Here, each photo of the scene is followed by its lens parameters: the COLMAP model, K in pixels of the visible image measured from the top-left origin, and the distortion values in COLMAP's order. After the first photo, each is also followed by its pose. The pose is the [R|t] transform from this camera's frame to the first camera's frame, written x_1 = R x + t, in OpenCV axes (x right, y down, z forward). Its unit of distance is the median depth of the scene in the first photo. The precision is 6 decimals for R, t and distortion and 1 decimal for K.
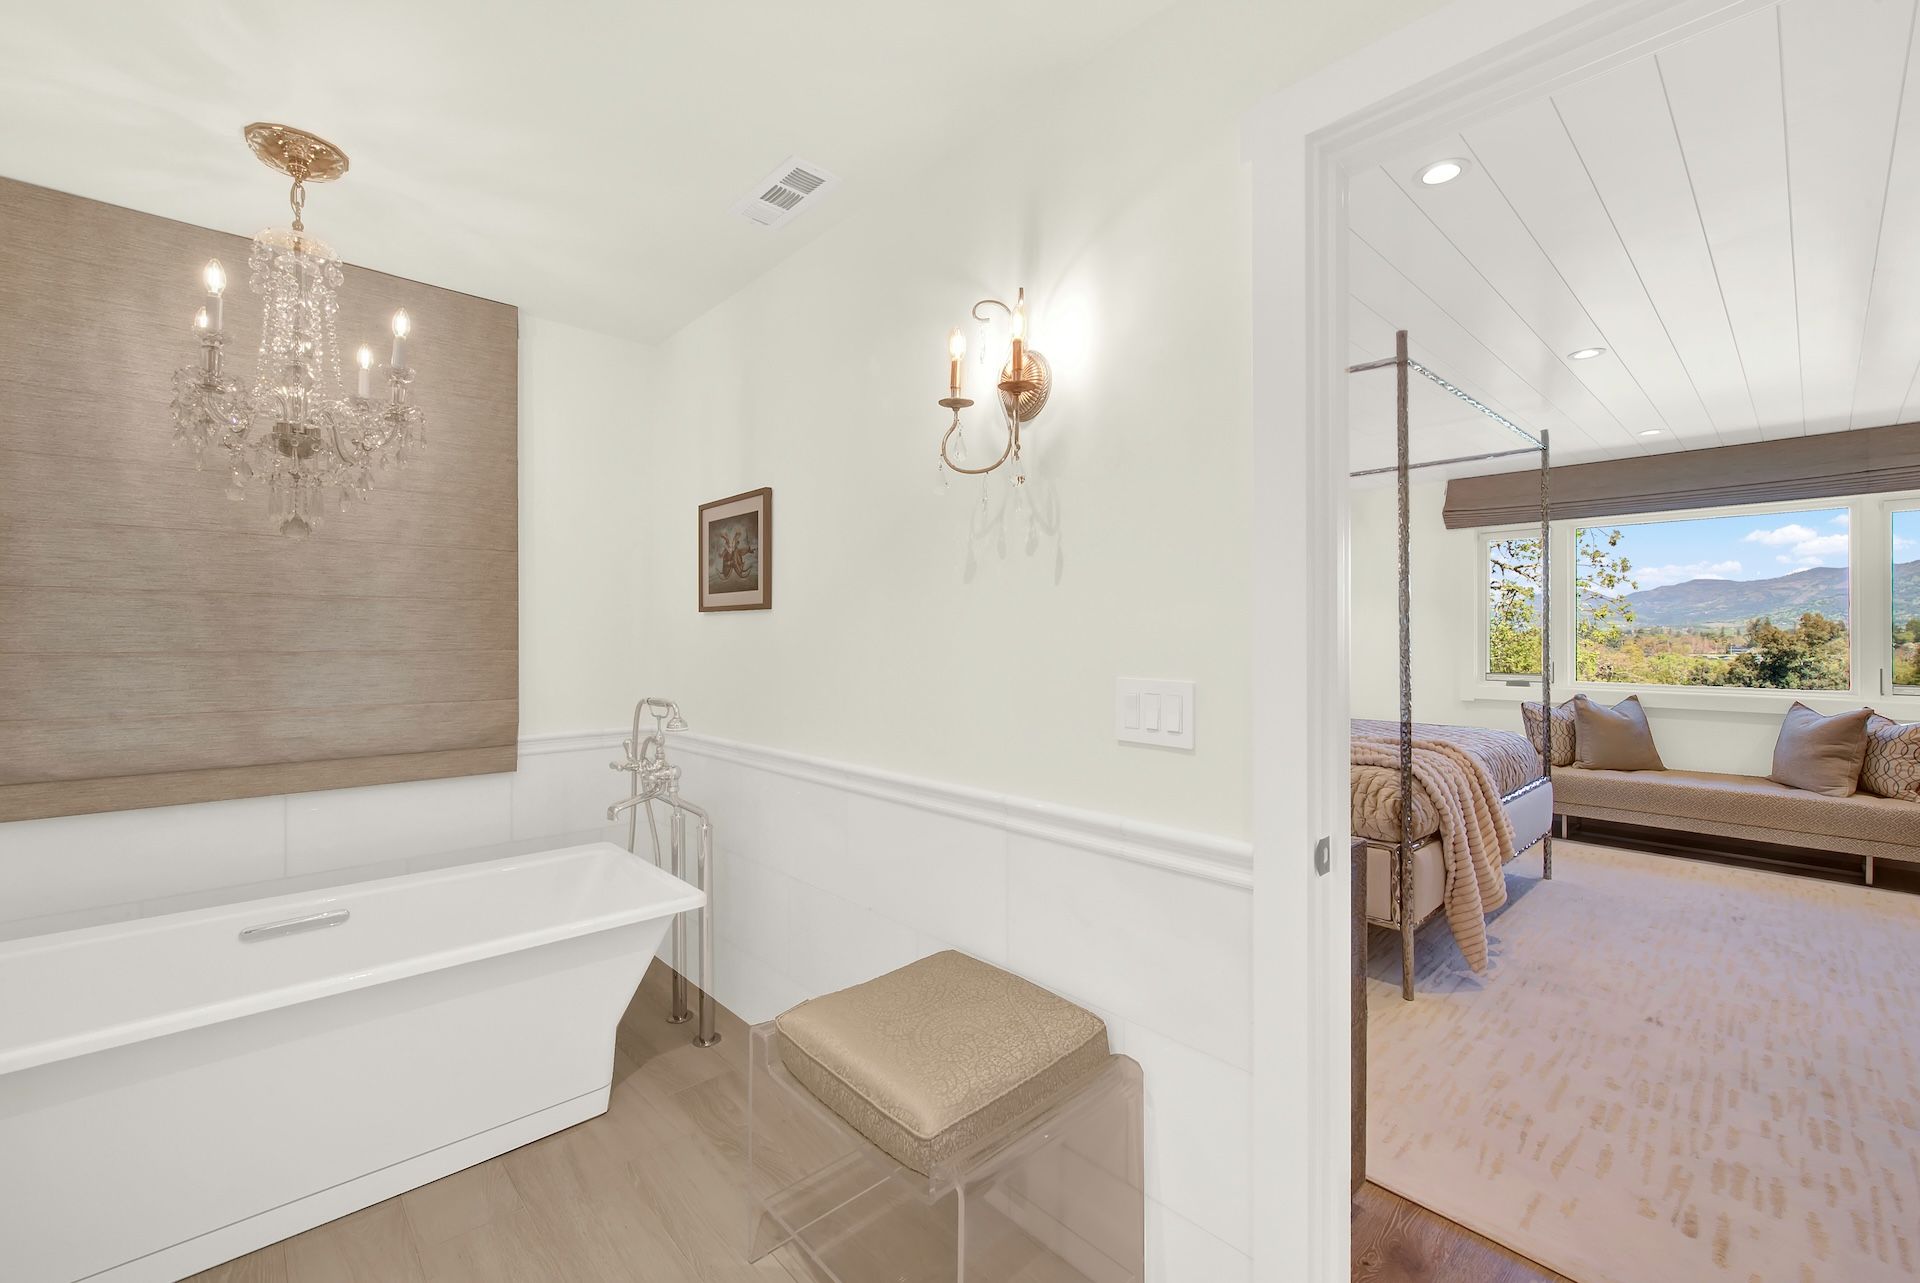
lens RADIAL K [[799.8, 0, 960.7], [0, 799.8, 633.9], [0, 0, 1]] dist [0.001892, -0.000549]
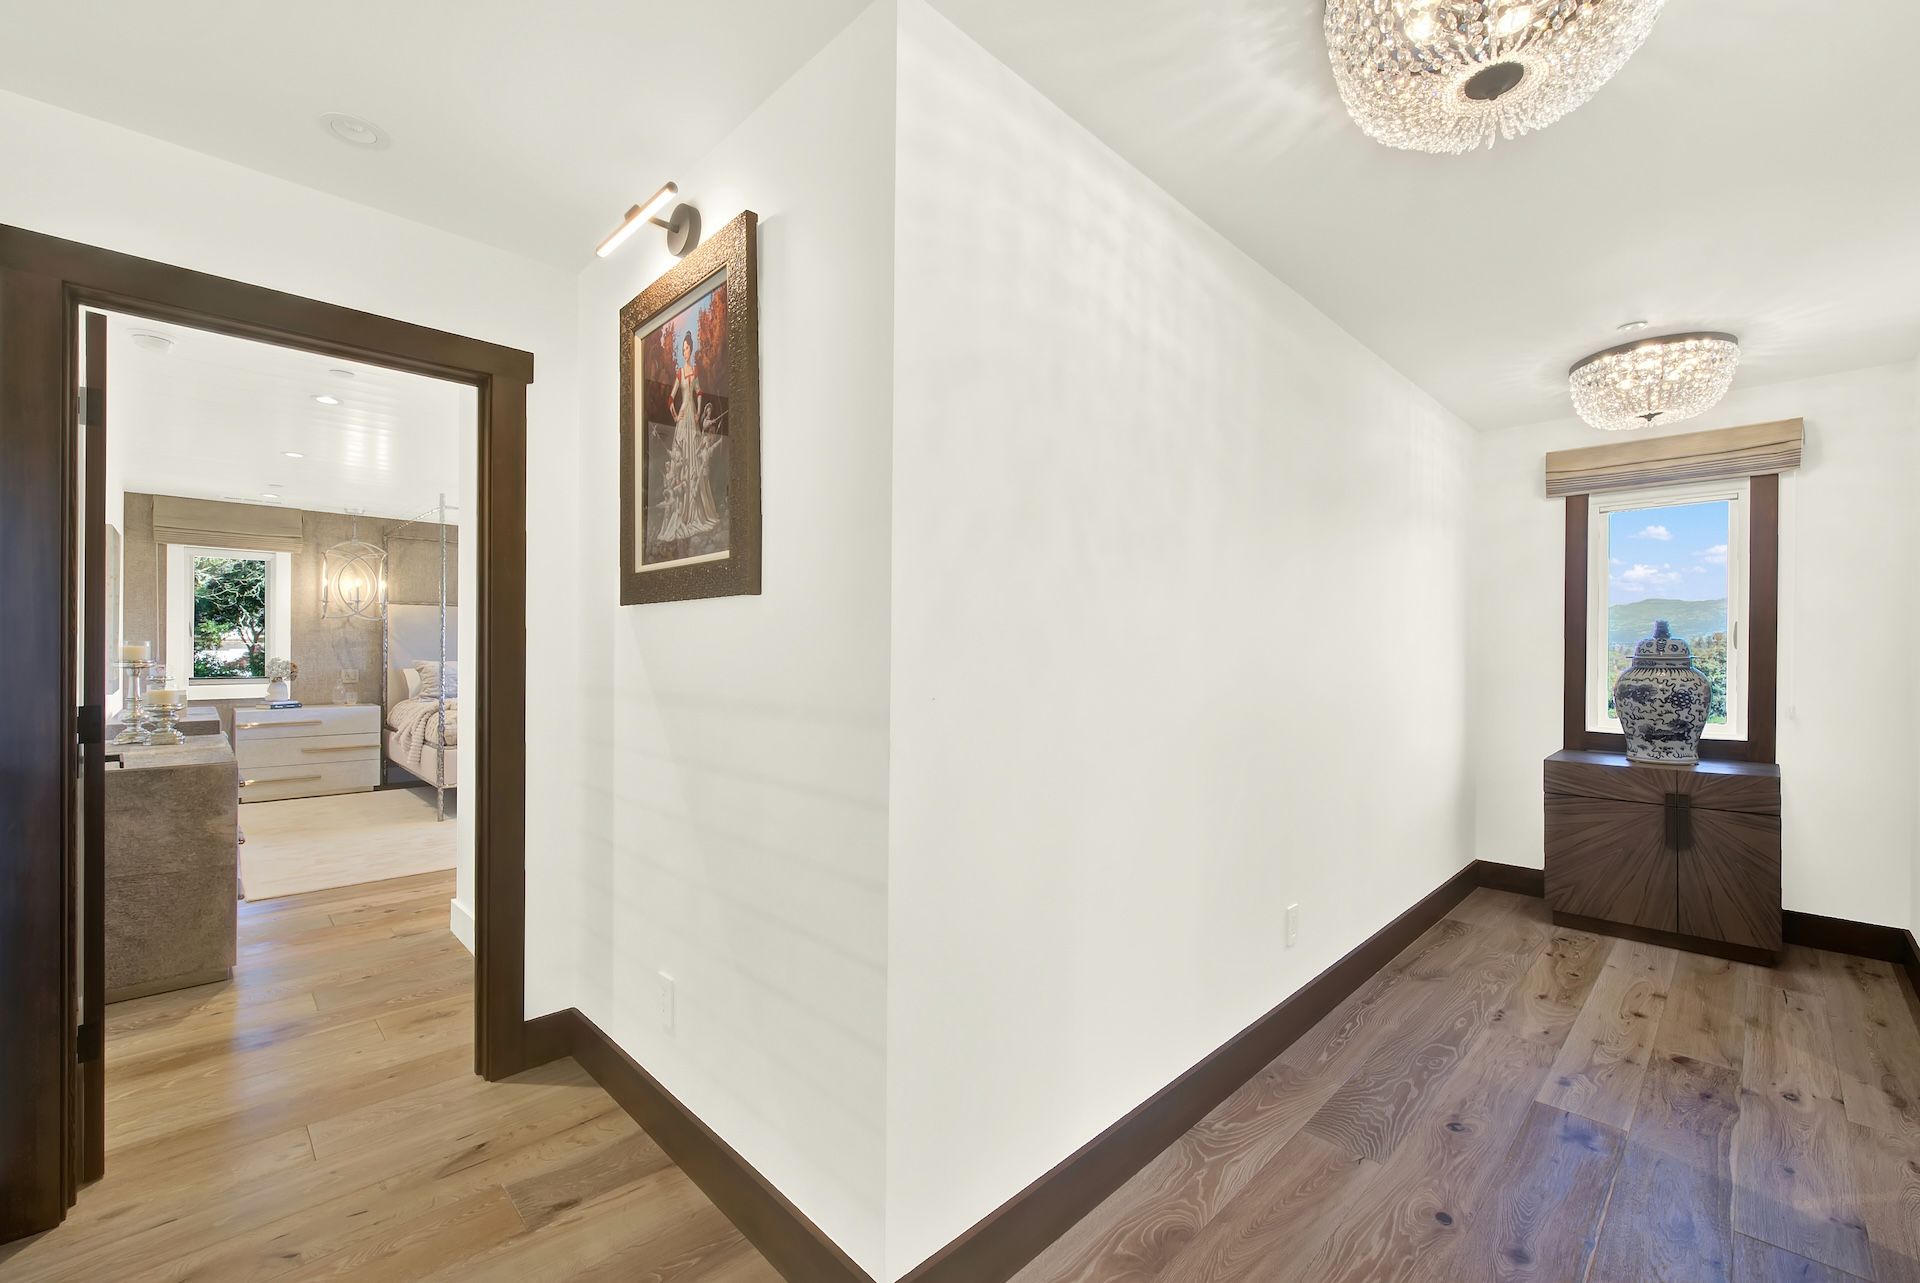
lens RADIAL K [[795.4, 0, 953.9], [0, 795.4, 651.2], [0, 0, 1]] dist [0.002188, -0.000408]
pose [[0.999812, 0.006936, 0.018107, 1.524377], [-0.007050, 0.999956, 0.006215, -0.000457], [-0.018063, -0.006342, 0.999817, -0.874569]]
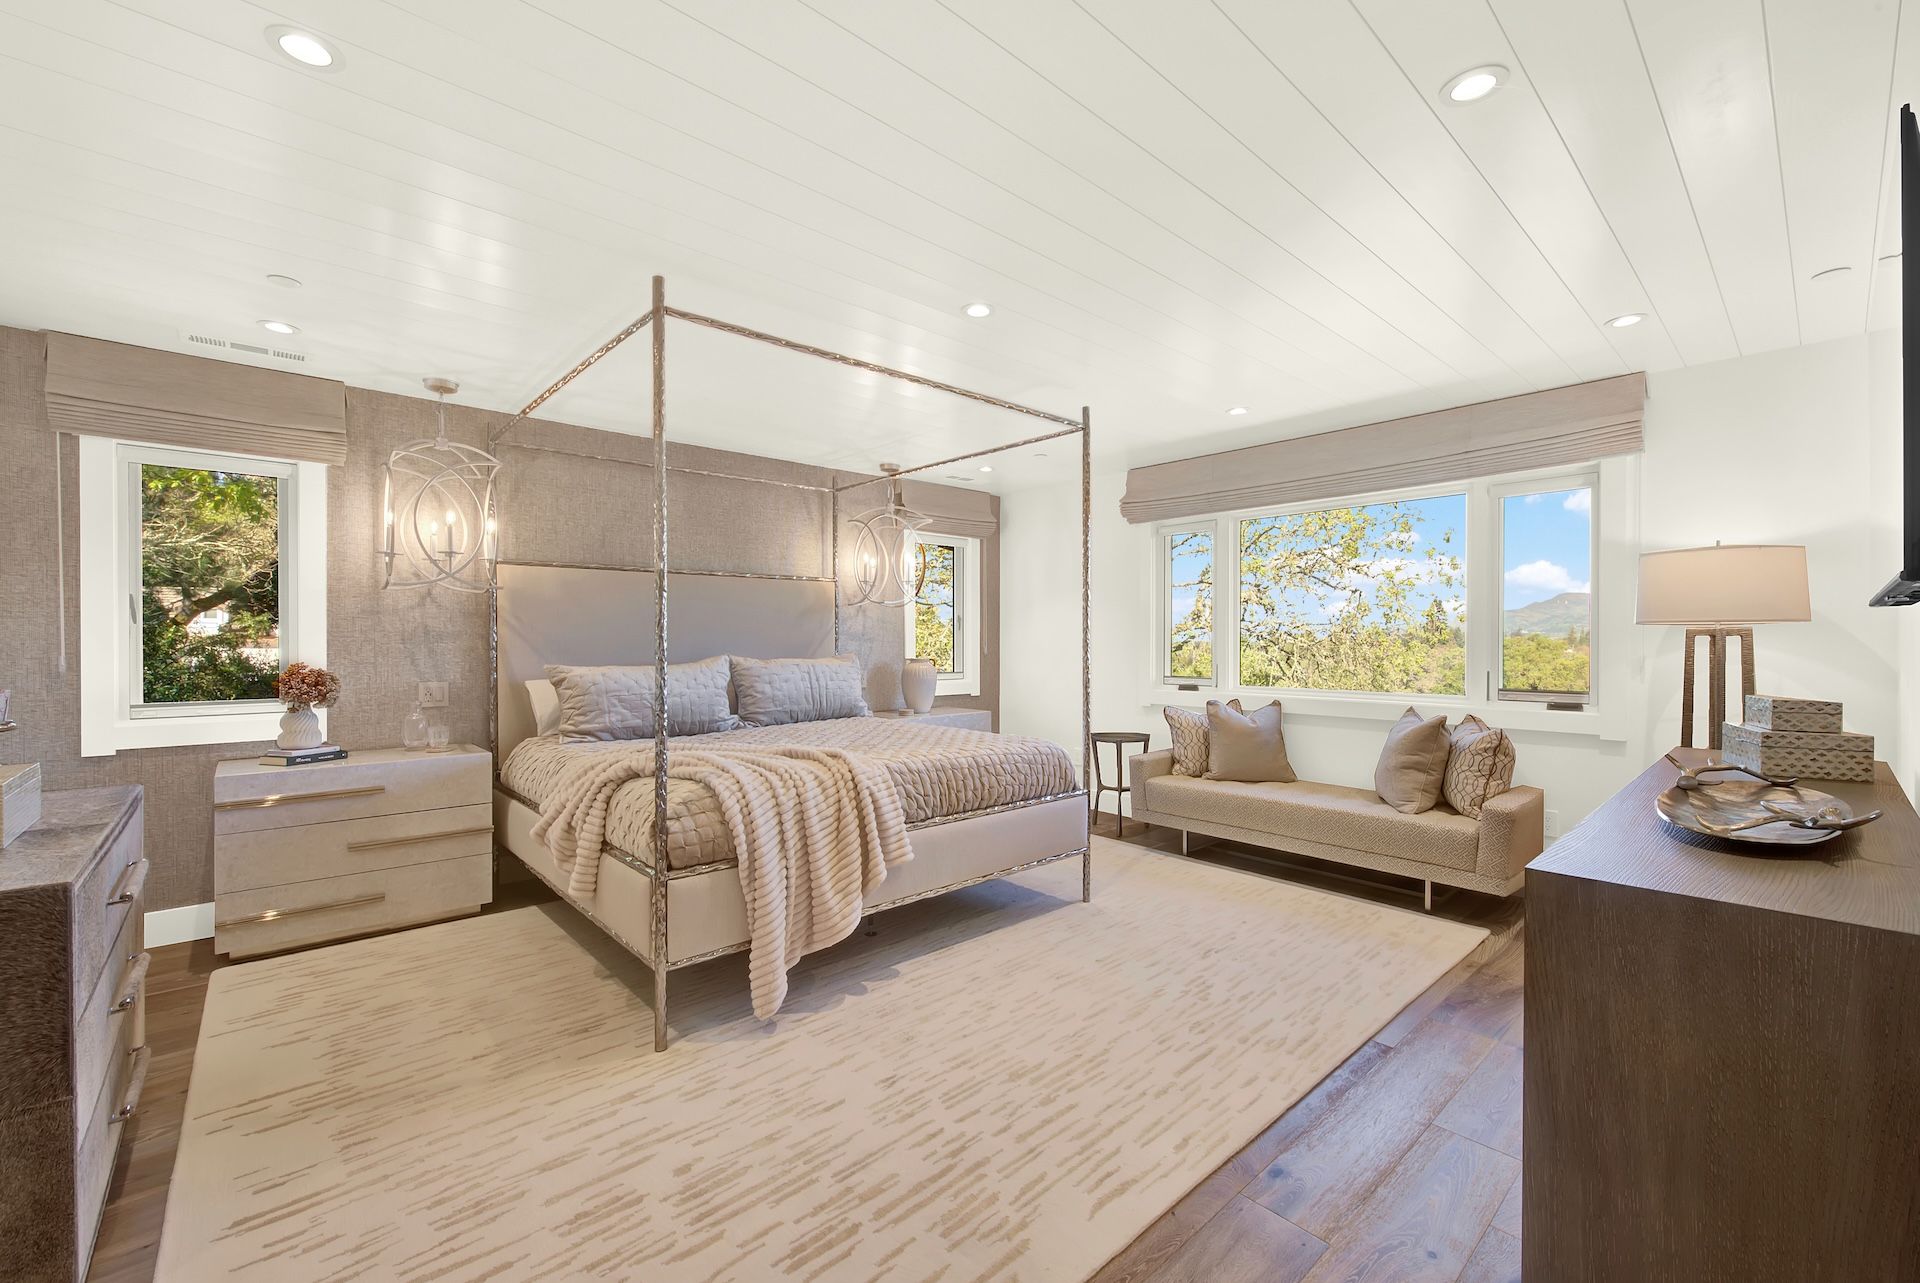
lens RADIAL K [[788.6, 0, 957.5], [0, 788.6, 645.2], [0, 0, 1]] dist [0.000582, -0.000722]
pose [[0.999826, 0.000171, -0.018667, 0.748313], [-0.000026, 0.999970, 0.007748, 0.009512], [0.018668, -0.007746, 0.999796, 0.129328]]
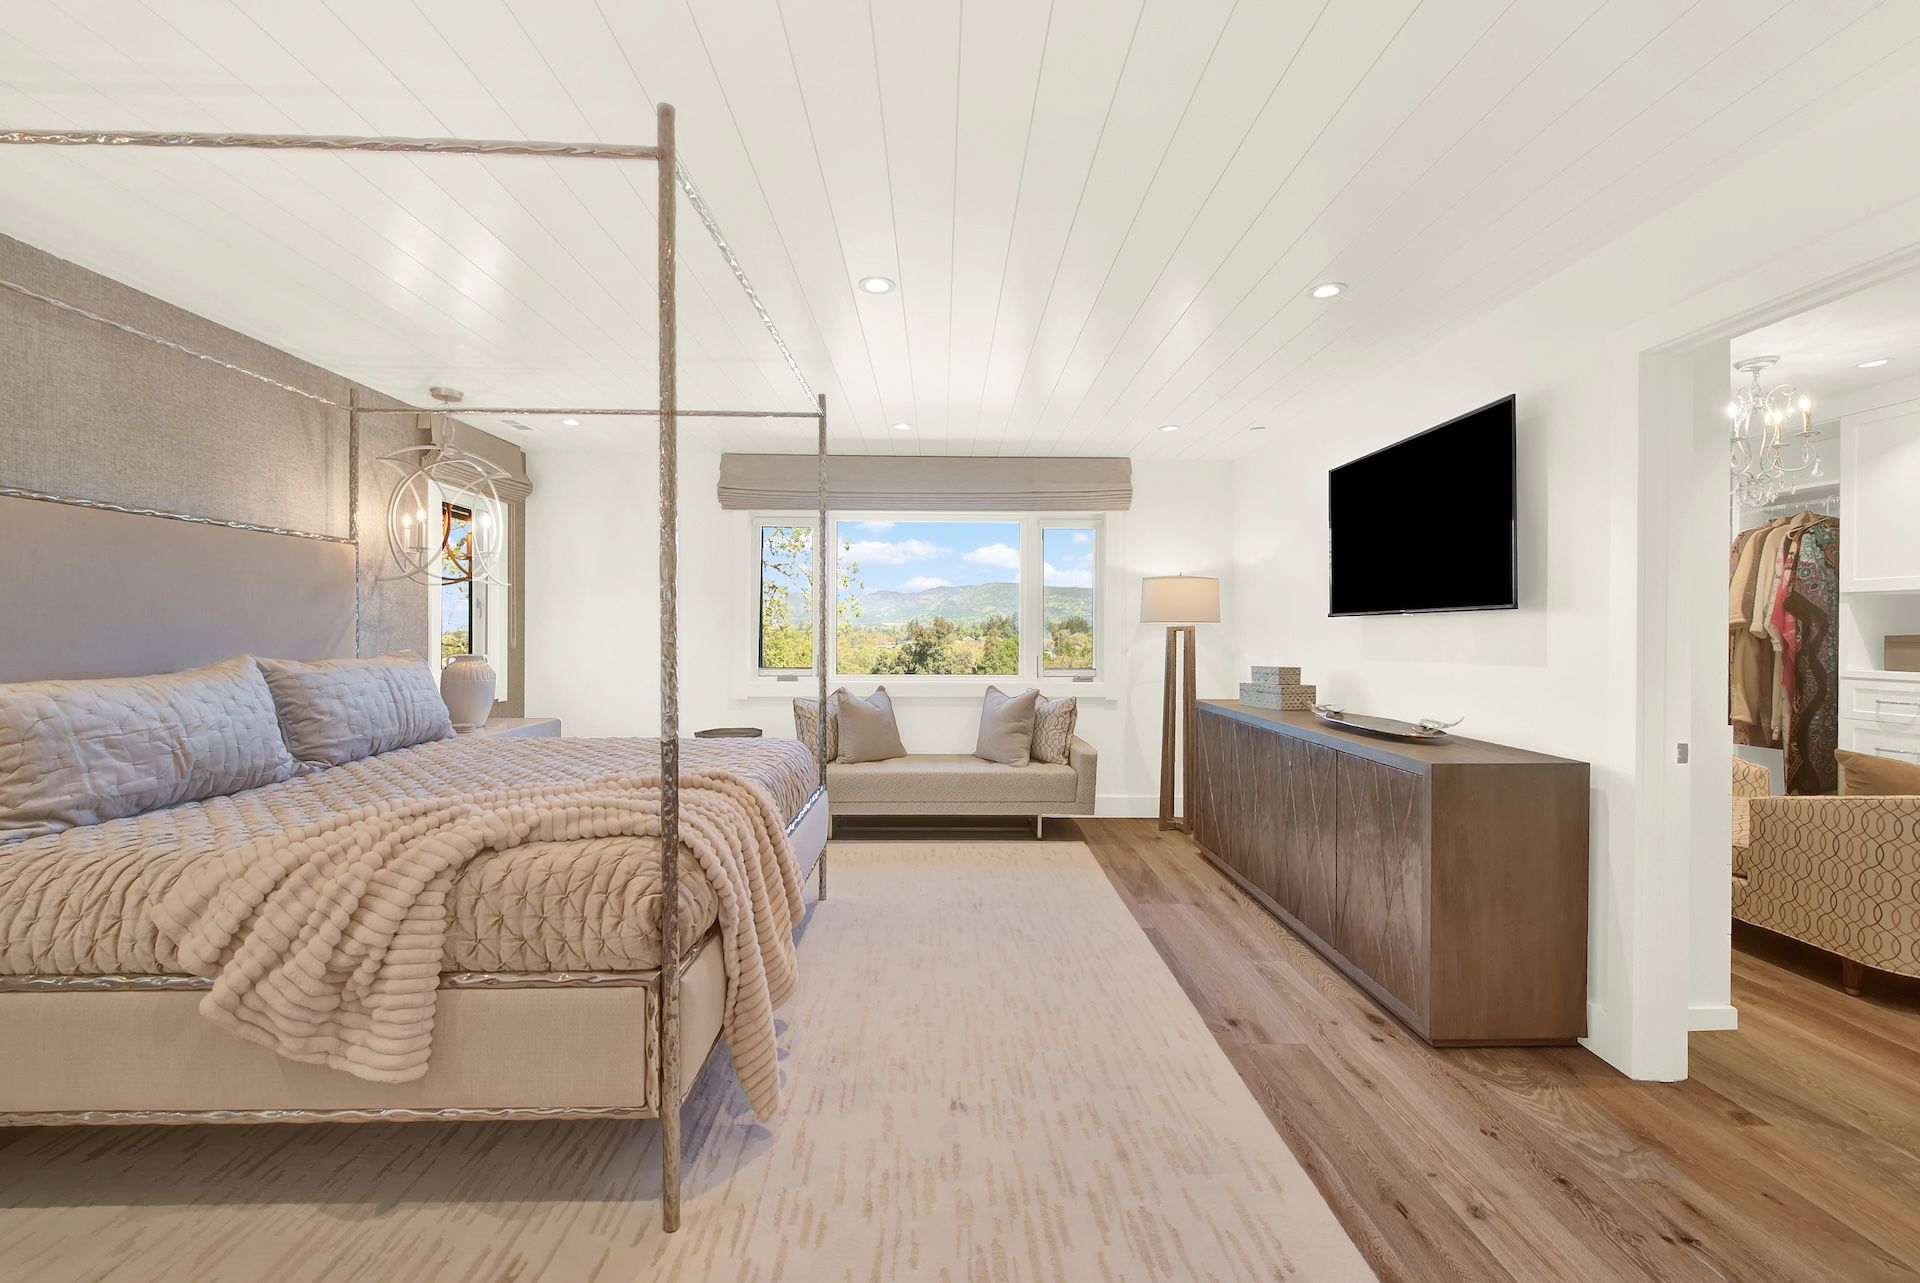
lens RADIAL K [[795.1, 0, 957.3], [0, 795.1, 631.6], [0, 0, 1]] dist [-0.000326, -0.000307]
pose [[0.666688, 0.002120, 0.745334, 0.215188], [-0.004366, 0.999990, 0.001062, 0.007717], [-0.745324, -0.003962, 0.666691, 0.372630]]
